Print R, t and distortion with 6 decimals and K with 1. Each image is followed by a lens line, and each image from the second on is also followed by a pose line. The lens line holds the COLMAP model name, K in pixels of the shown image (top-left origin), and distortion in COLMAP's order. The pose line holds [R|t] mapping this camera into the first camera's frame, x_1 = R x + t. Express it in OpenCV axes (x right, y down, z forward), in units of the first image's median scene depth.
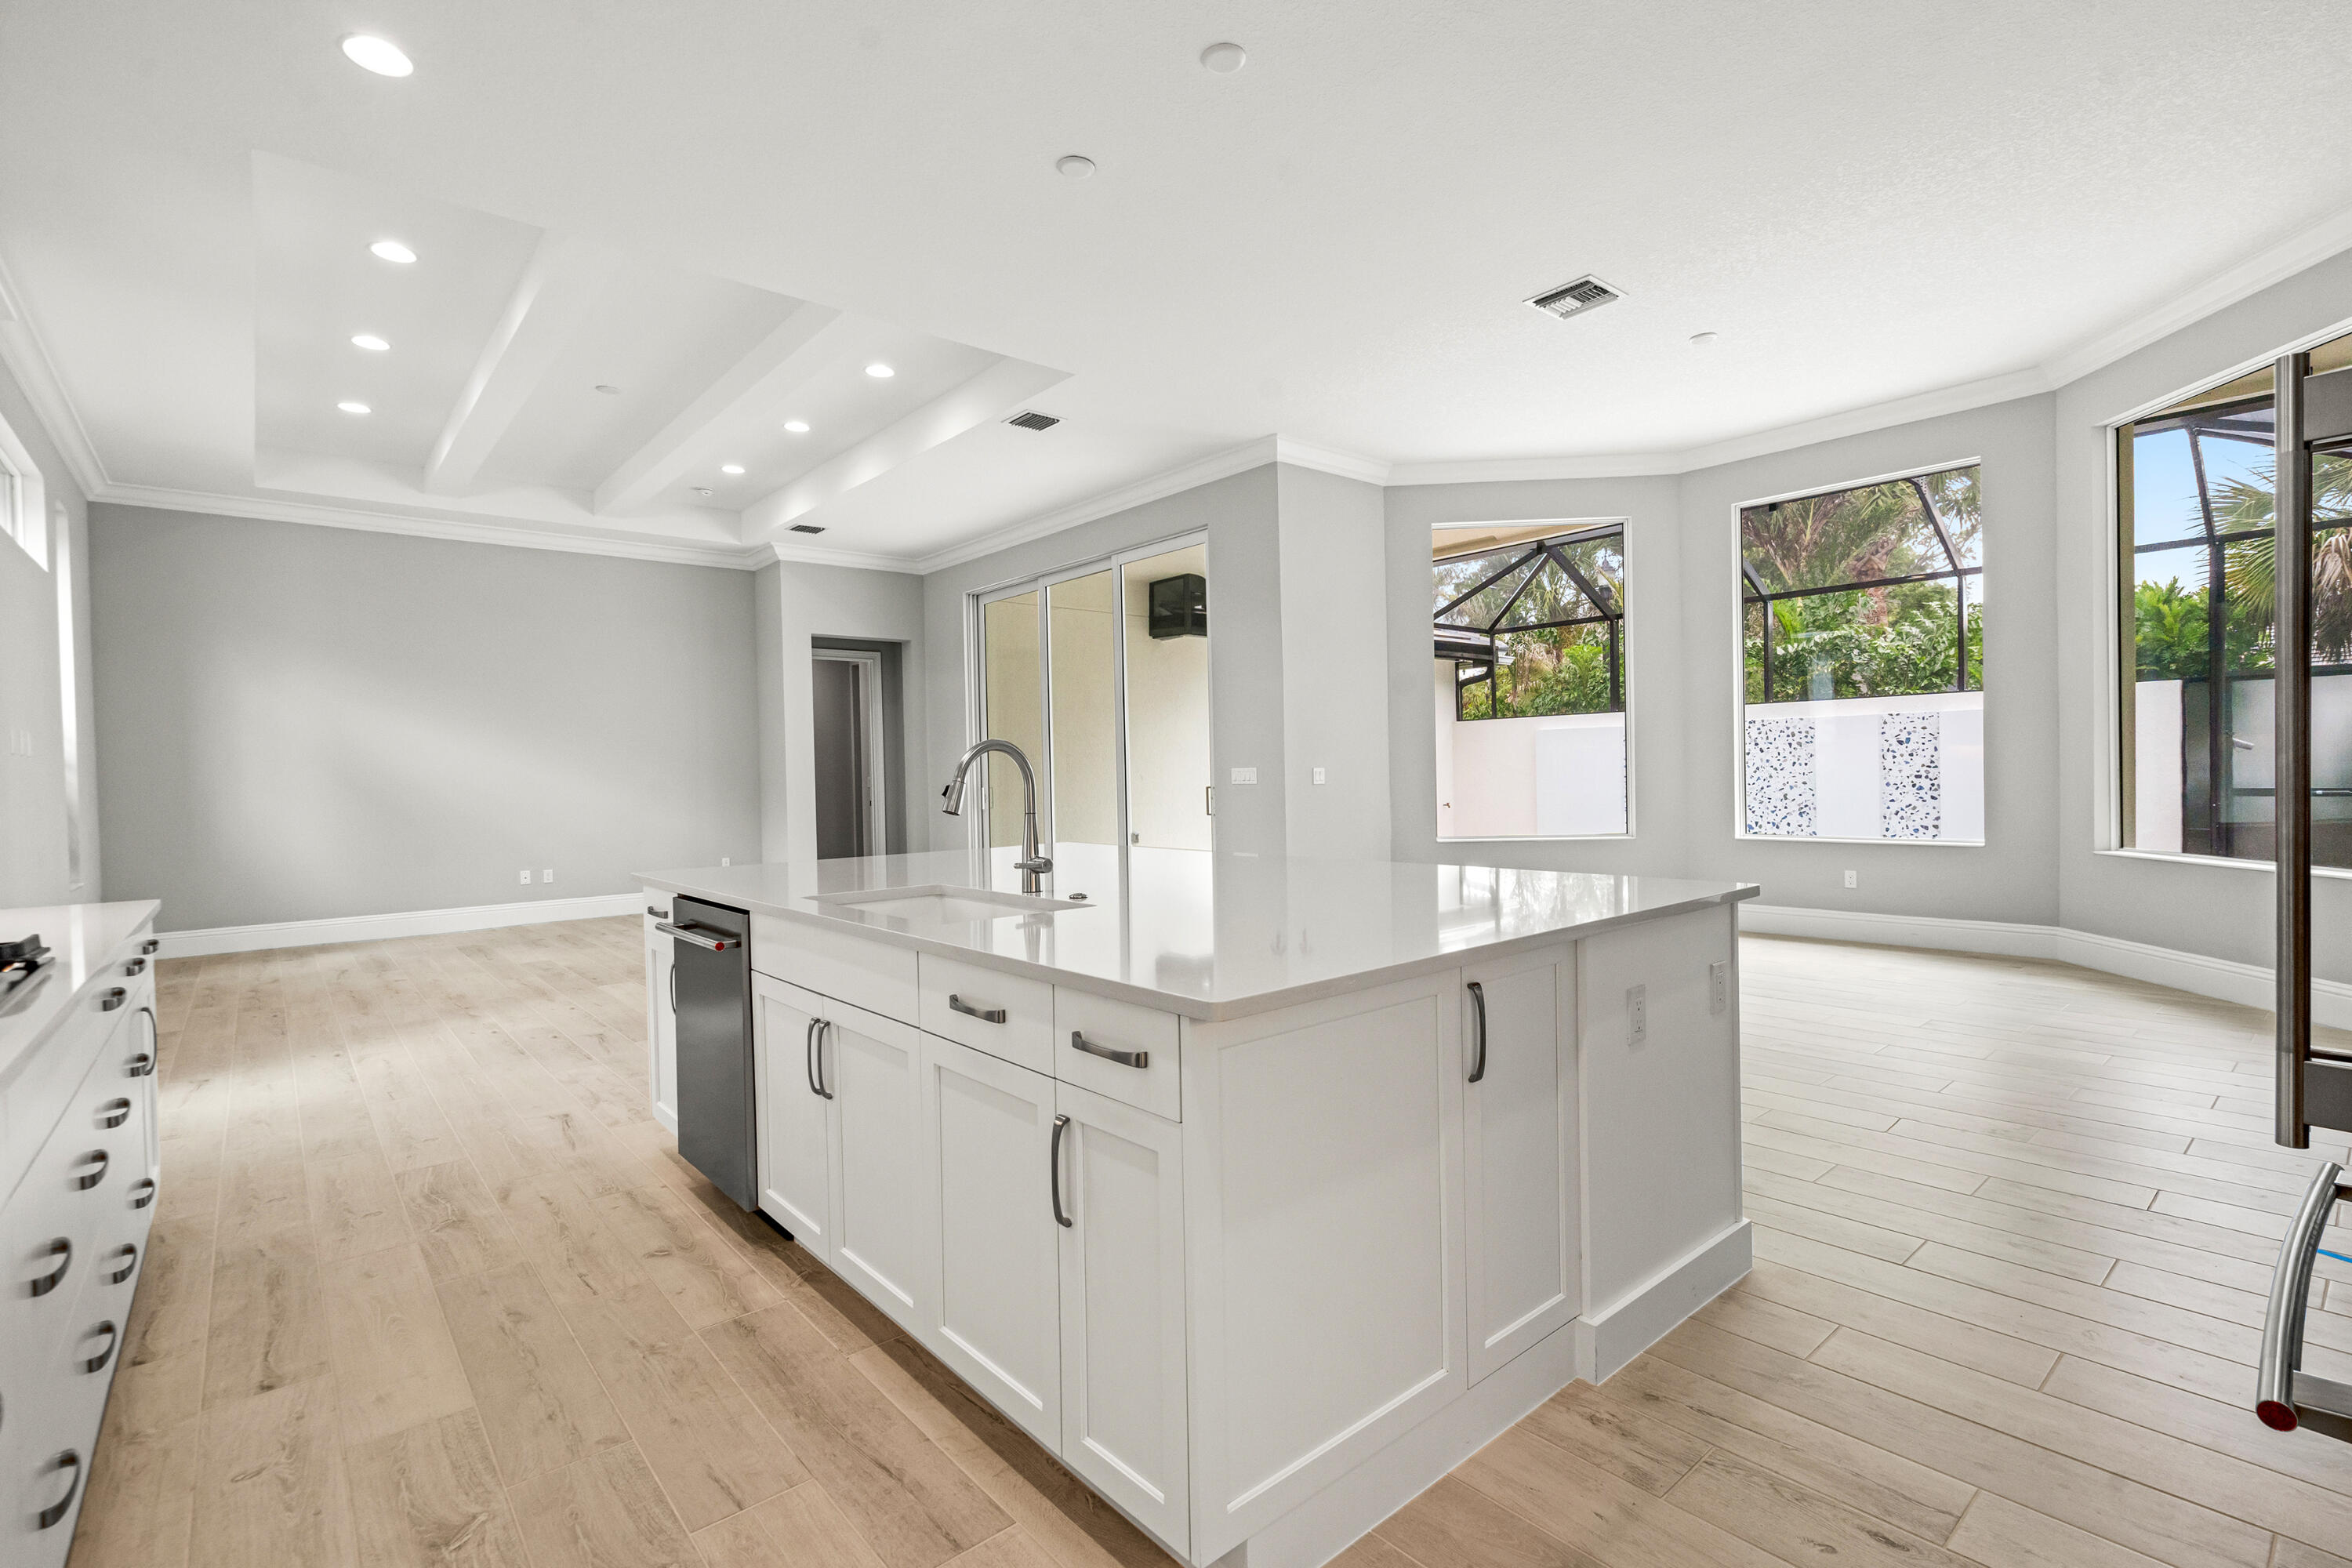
lens RADIAL K [[1074.2, 0, 1184.7], [0, 1074.2, 788.1], [0, 0, 1]] dist [-0.000632, 0.001060]
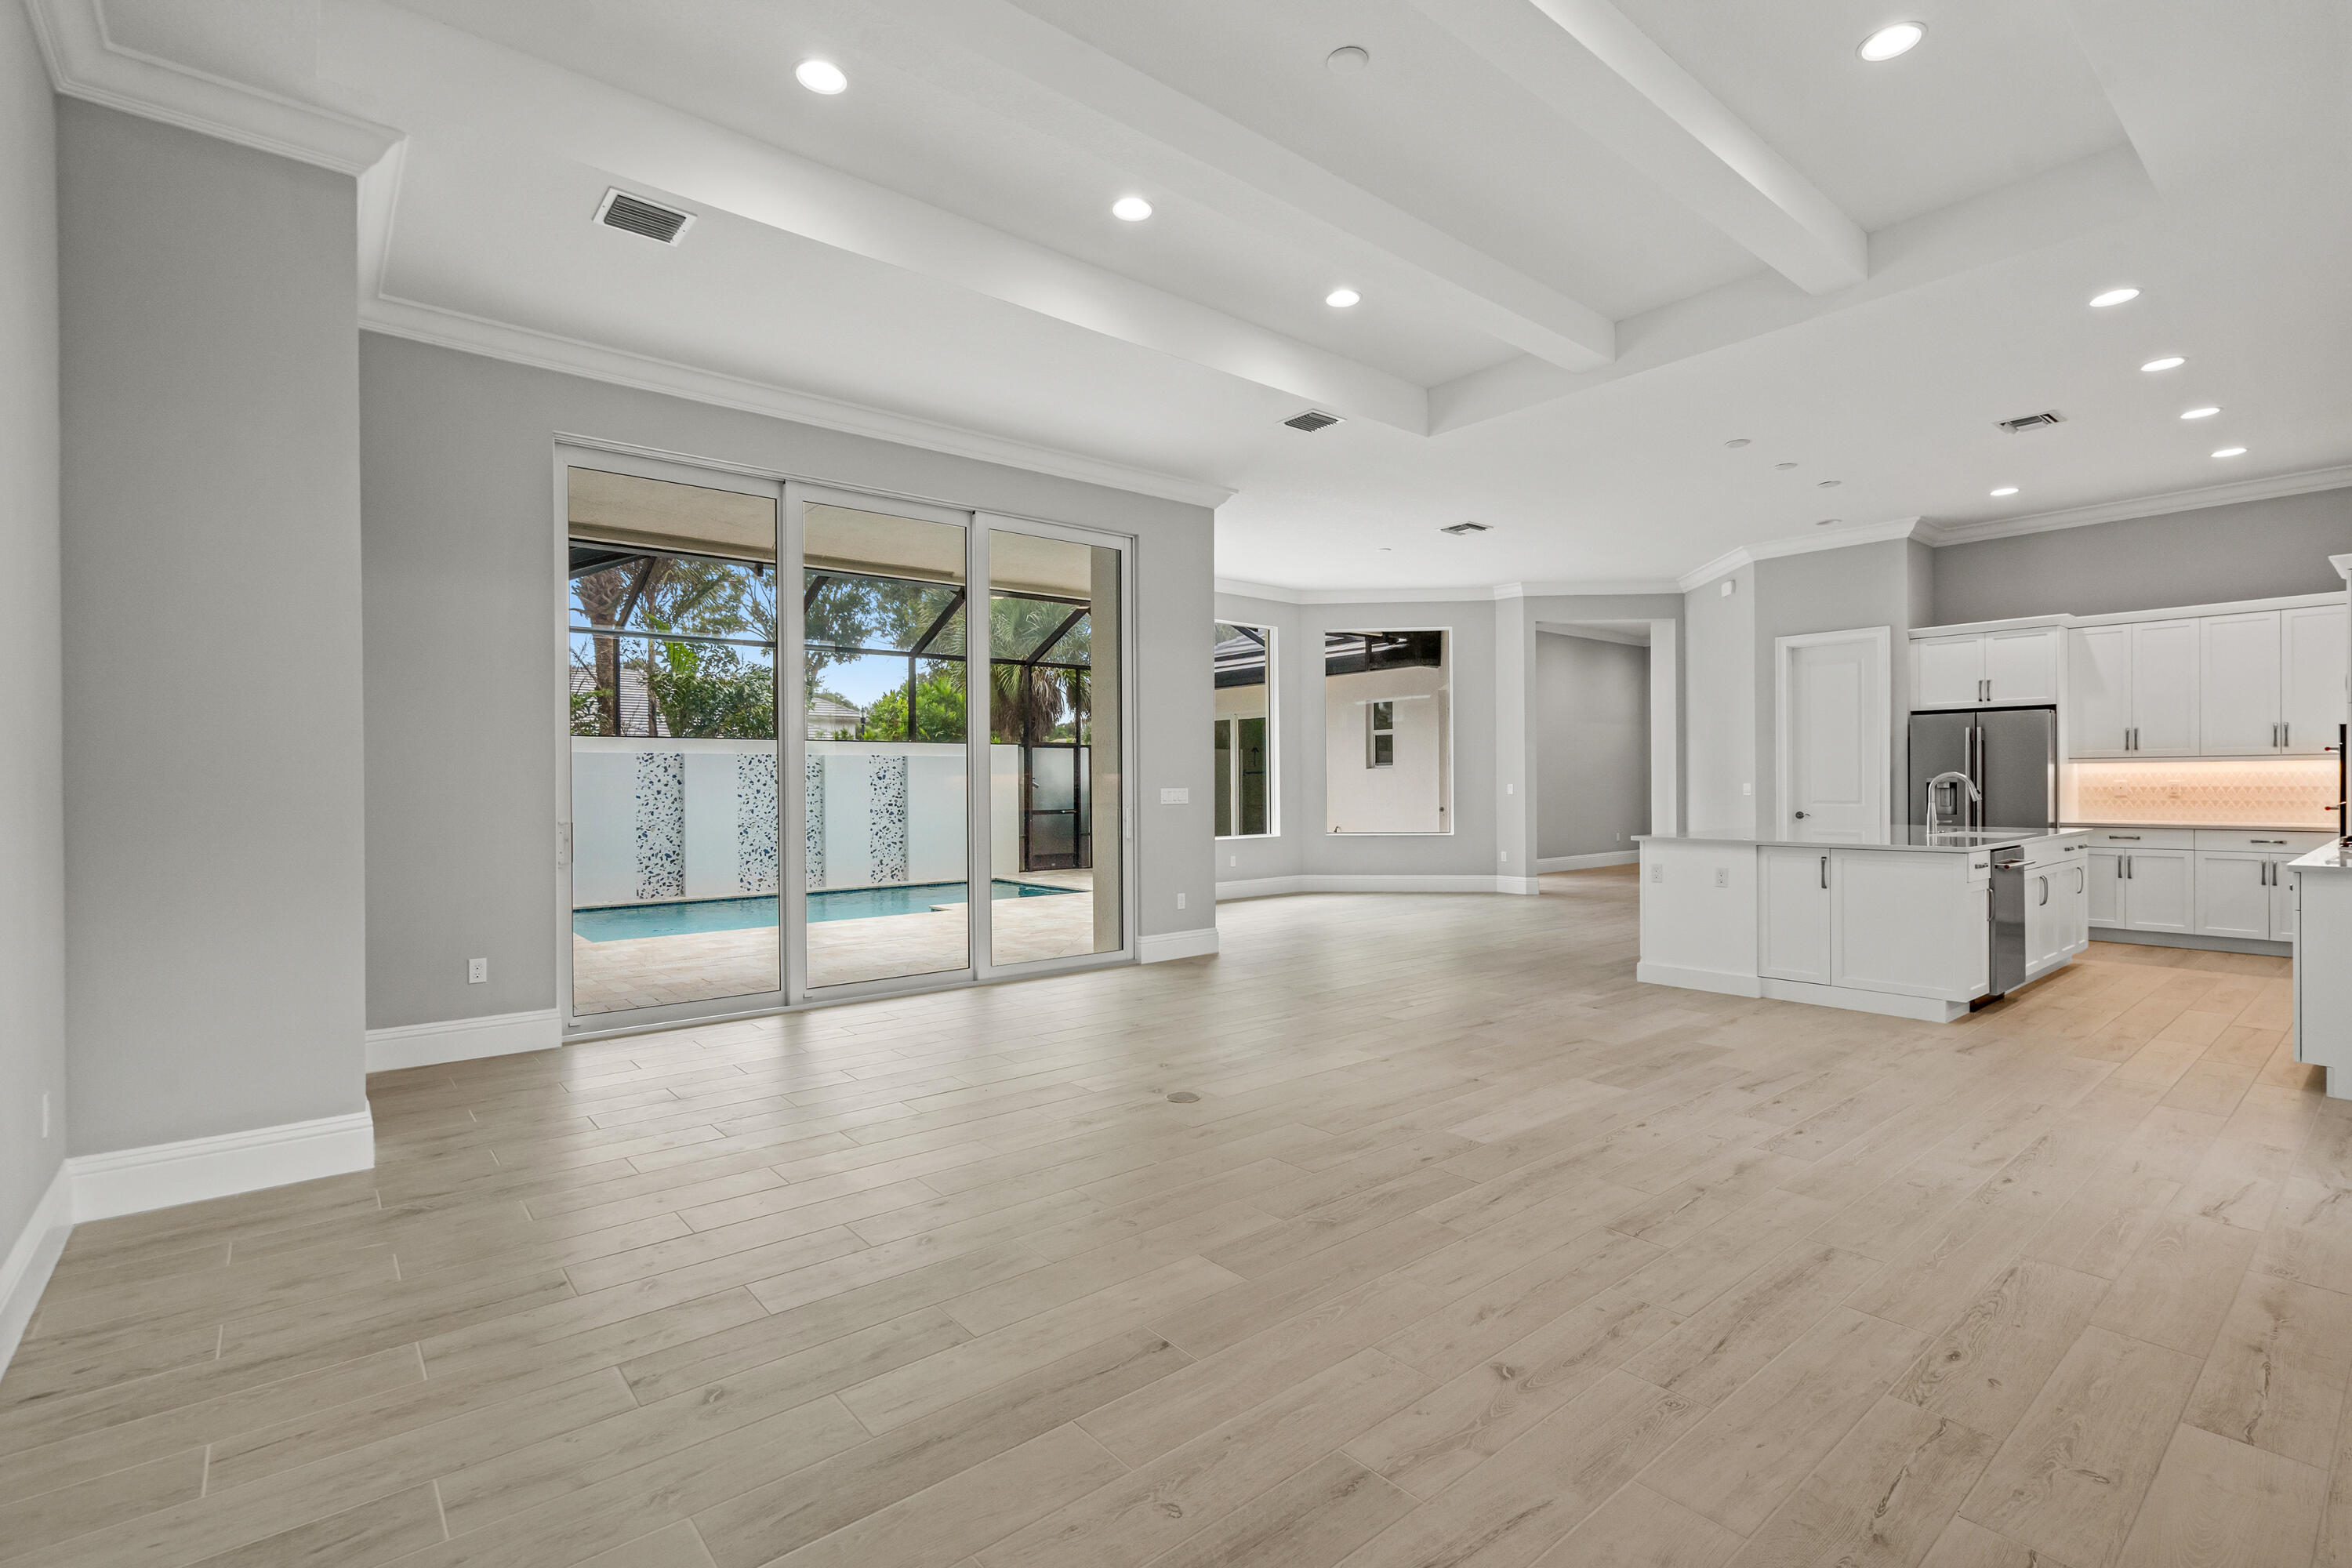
lens RADIAL K [[1074.2, 0, 1180.8], [0, 1074.2, 789.3], [0, 0, 1]] dist [-0.000632, 0.001060]
pose [[0.016009, 0.014774, 0.999763, -0.662761], [0.022197, 0.999639, -0.015127, -0.001854], [-0.999625, 0.022433, 0.015675, 0.673183]]
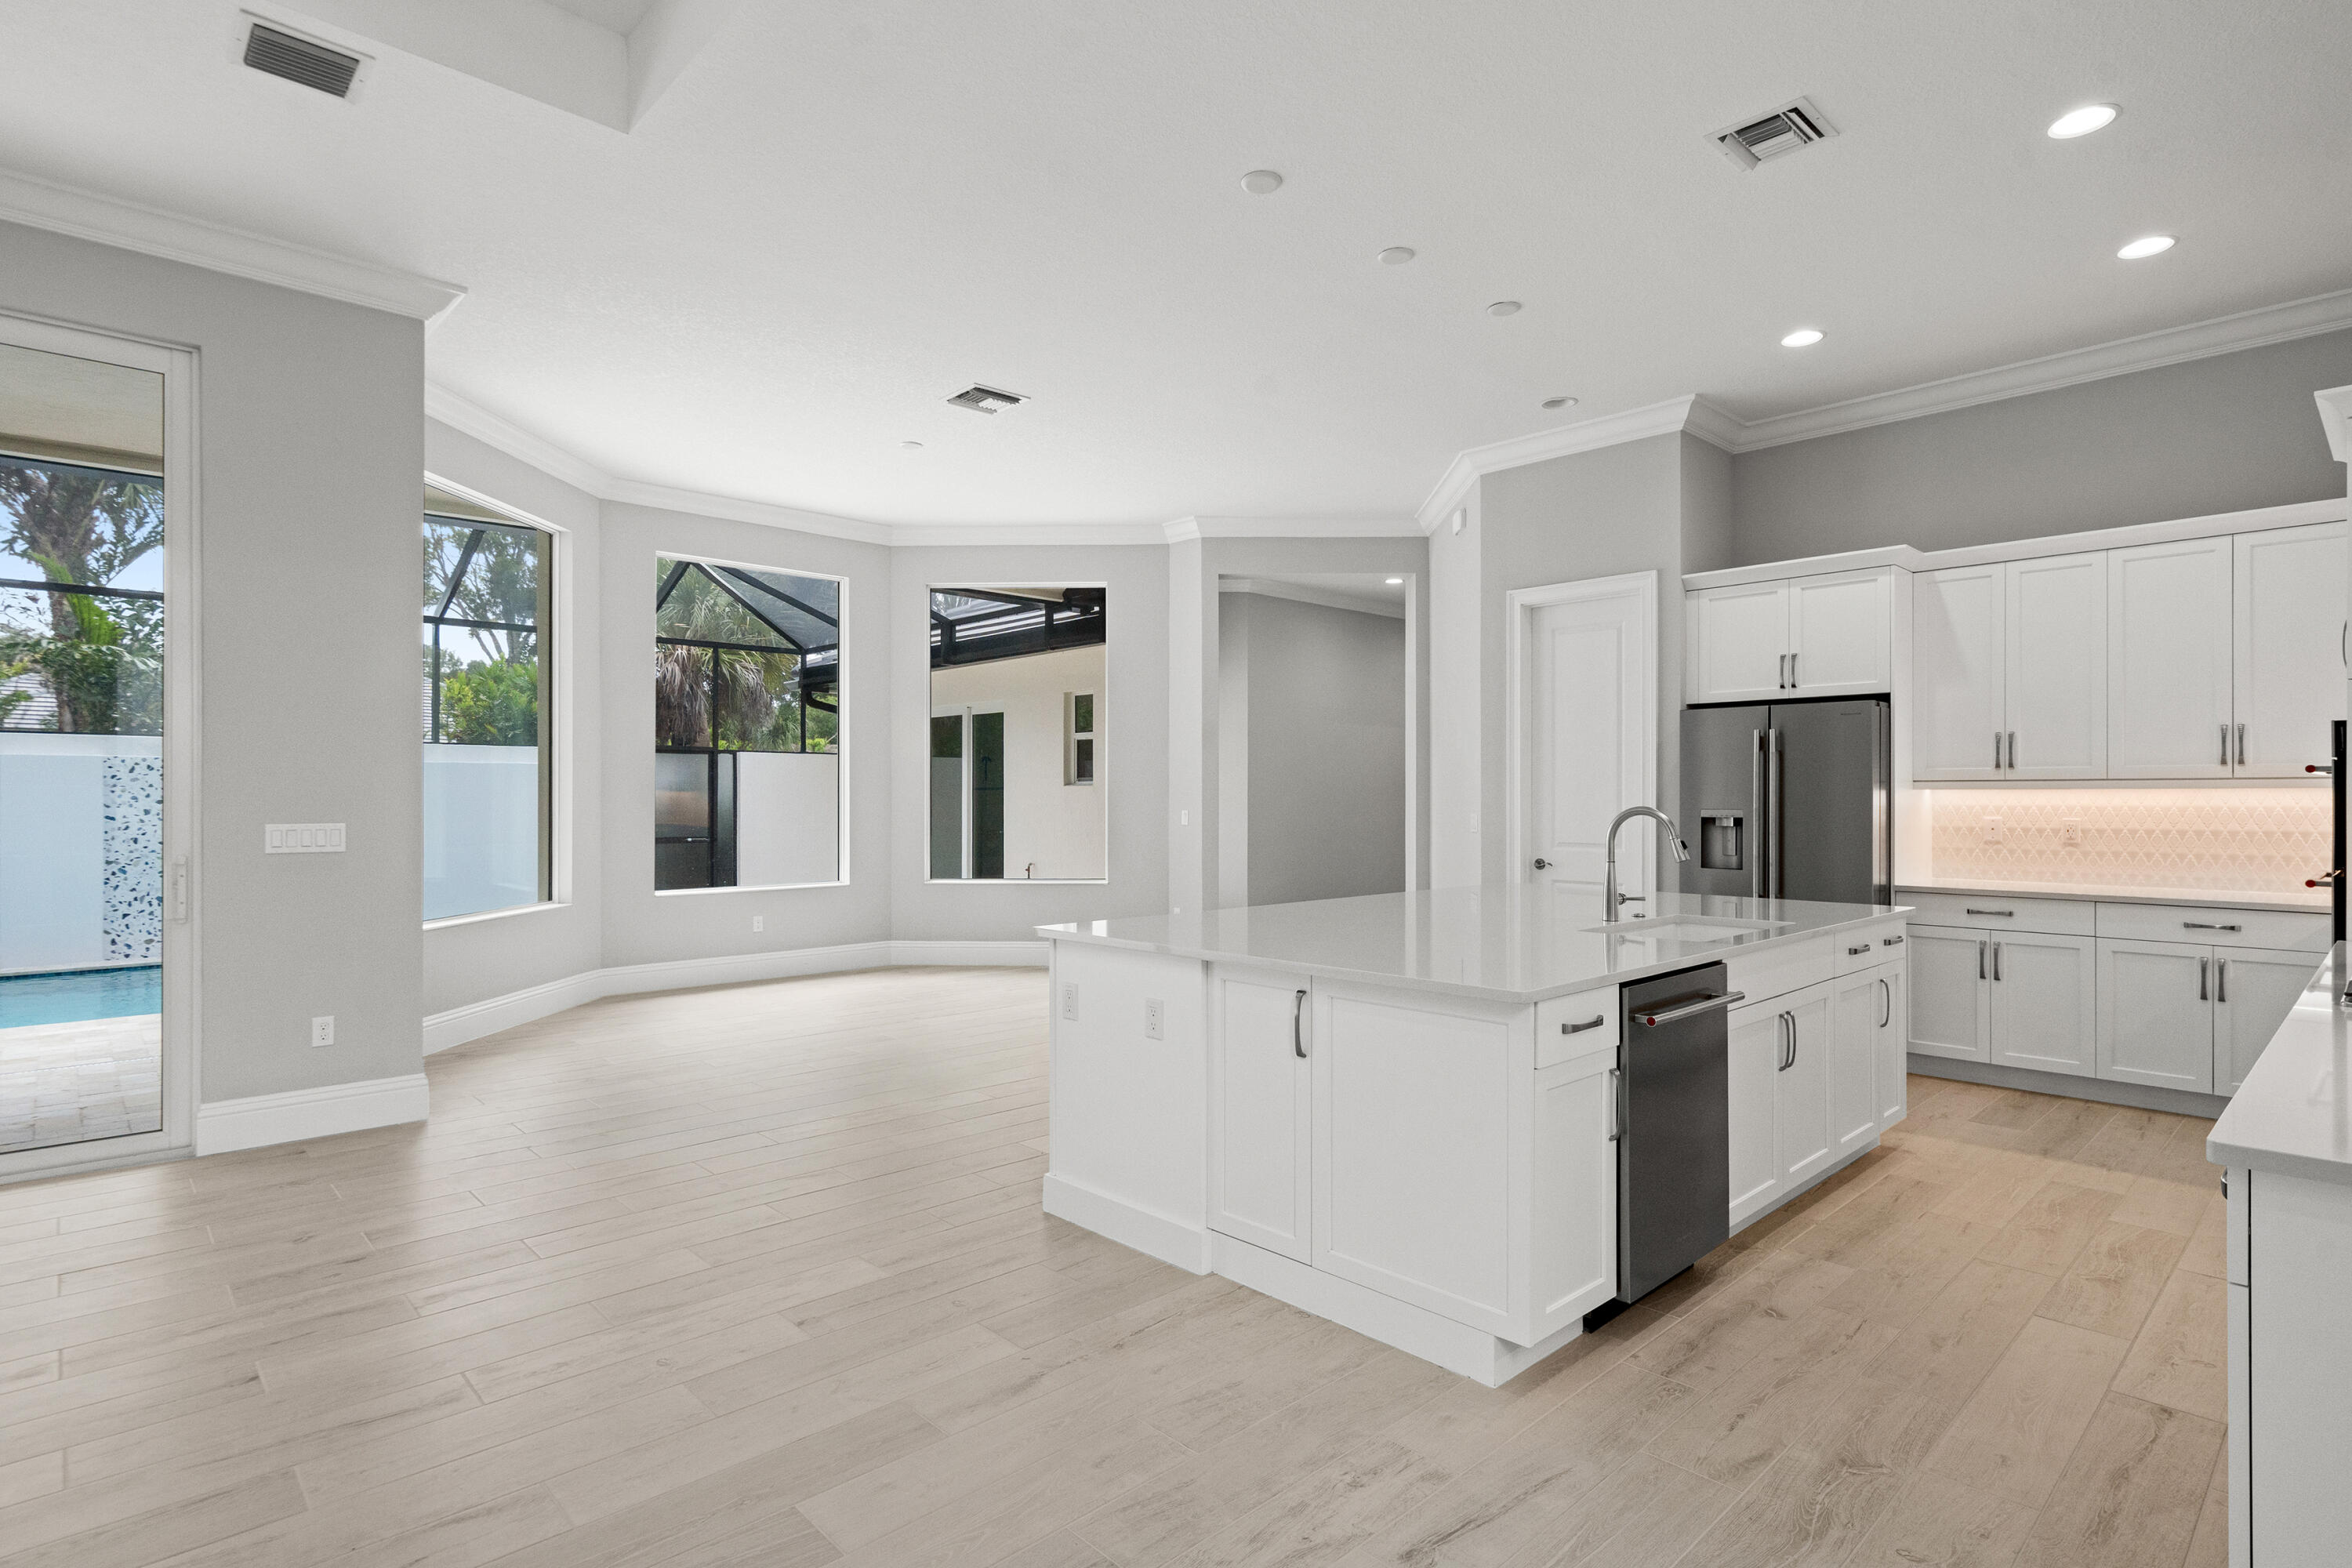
lens RADIAL K [[1184.4, 0, 1177.0], [0, 1184.4, 796.7], [0, 0, 1]] dist [0.003980, 0.000631]
pose [[-0.046370, 0.020732, 0.998709, -0.395174], [0.016376, 0.999666, -0.019992, -0.009235], [-0.998790, 0.015428, -0.046694, 0.400227]]
